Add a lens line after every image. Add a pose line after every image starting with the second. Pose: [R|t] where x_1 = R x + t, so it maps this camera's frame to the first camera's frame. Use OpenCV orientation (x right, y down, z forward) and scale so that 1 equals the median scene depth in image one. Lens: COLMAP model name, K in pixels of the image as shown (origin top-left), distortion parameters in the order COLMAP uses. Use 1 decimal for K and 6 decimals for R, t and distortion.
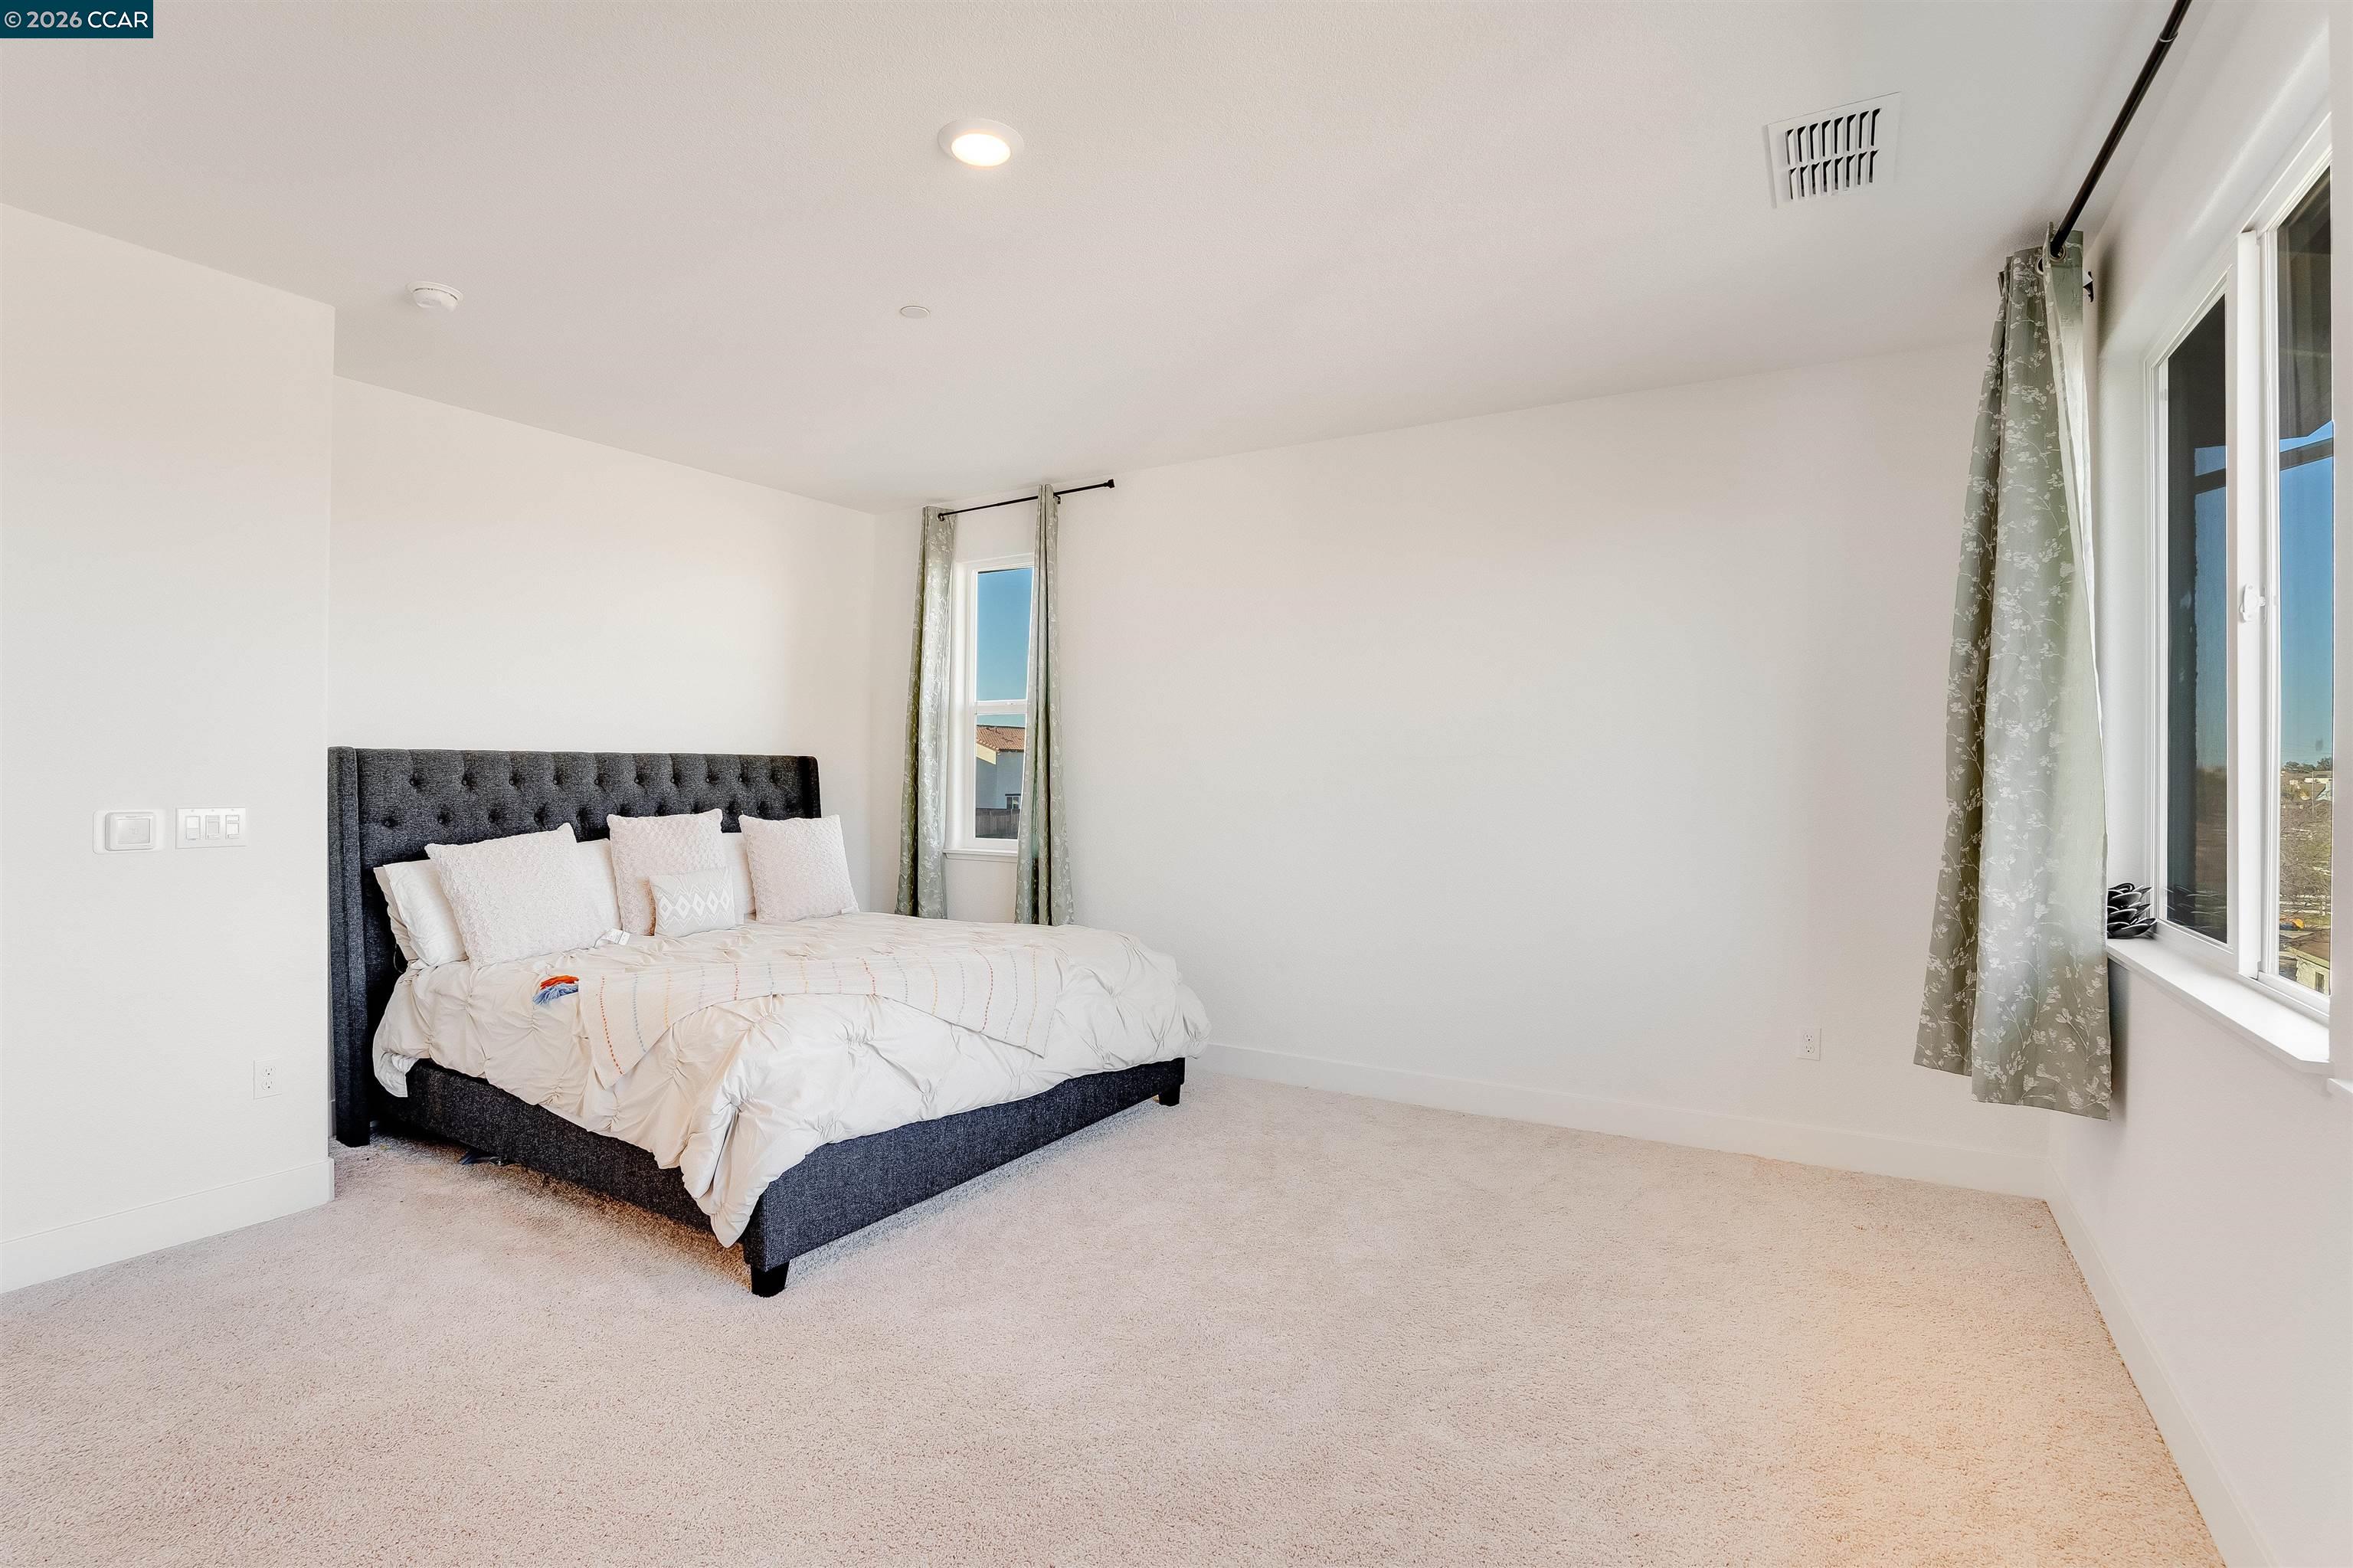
lens RADIAL K [[1082.4, 0, 1178.4], [0, 1082.4, 779.8], [0, 0, 1]] dist [-0.011577, 0.004029]
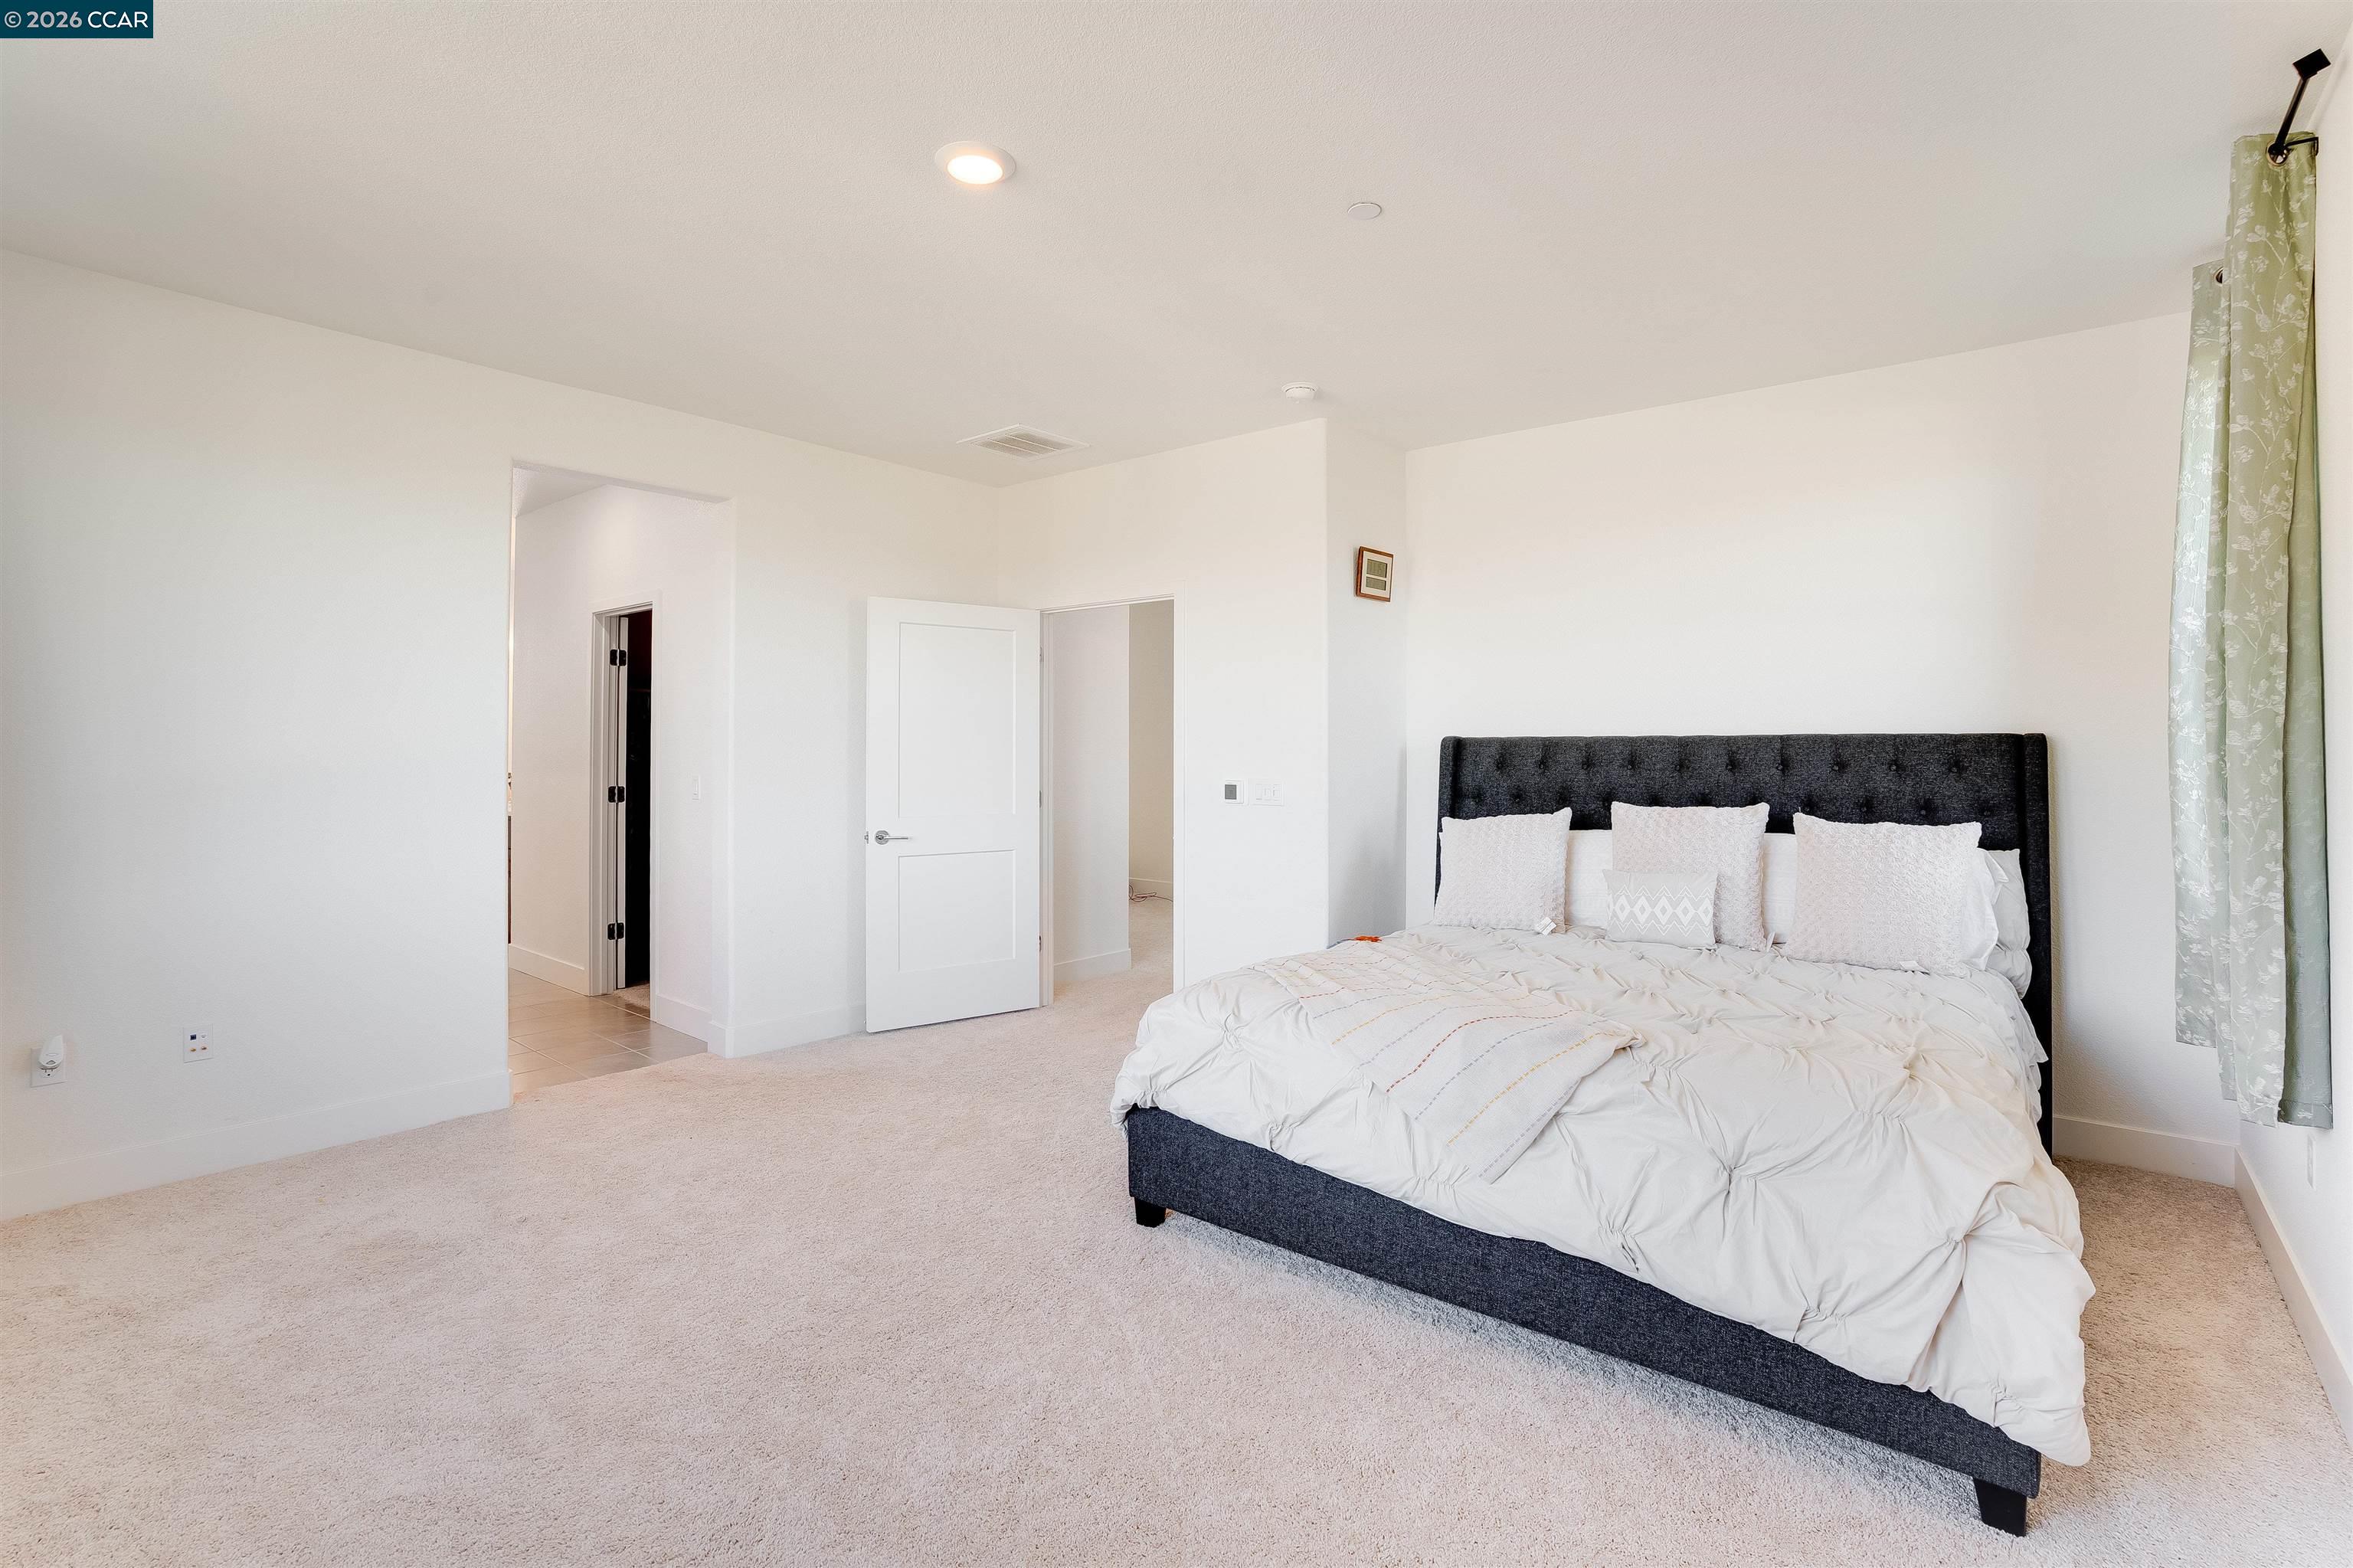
lens RADIAL K [[1097.5, 0, 1179.8], [0, 1097.5, 760.7], [0, 0, 1]] dist [0.003245, 0.000287]
pose [[-0.116541, 0.001672, -0.993184, 0.471319], [-0.010268, 0.999943, 0.002888, -0.002493], [0.993133, 0.010535, -0.116518, 0.737054]]
